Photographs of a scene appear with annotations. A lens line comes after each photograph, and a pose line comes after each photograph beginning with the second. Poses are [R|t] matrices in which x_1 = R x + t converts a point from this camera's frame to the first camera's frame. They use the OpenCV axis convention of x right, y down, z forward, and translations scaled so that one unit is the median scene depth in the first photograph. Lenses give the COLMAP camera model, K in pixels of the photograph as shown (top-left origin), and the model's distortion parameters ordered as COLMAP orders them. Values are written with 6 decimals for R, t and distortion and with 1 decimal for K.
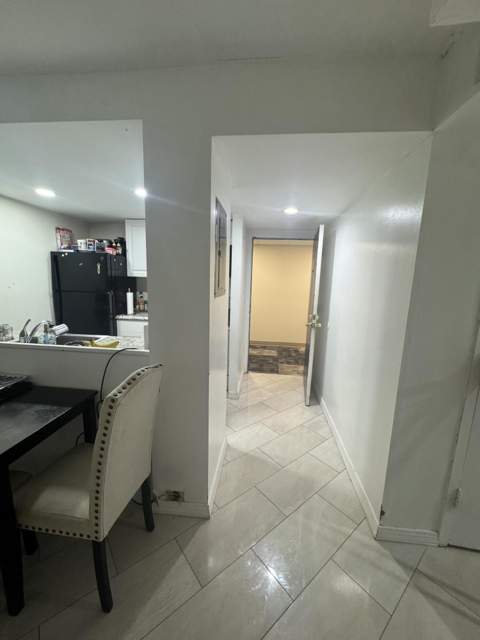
lens RADIAL K [[258.7, 0, 240.0], [0, 258.7, 320.0], [0, 0, 1]] dist [0.000208, 0.000119]
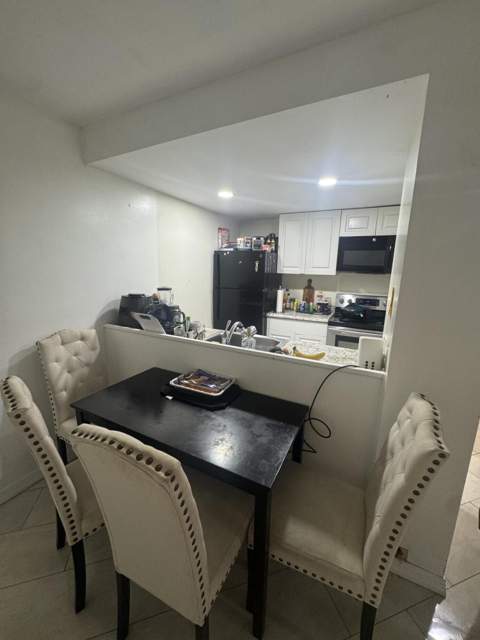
lens RADIAL K [[258.7, 0, 240.0], [0, 258.7, 320.0], [0, 0, 1]] dist [0.000208, 0.000119]
pose [[0.932006, 0.059296, -0.357560, -0.224707], [-0.047295, 0.997988, 0.042223, -0.028385], [0.359345, -0.022441, 0.932935, 0.031775]]
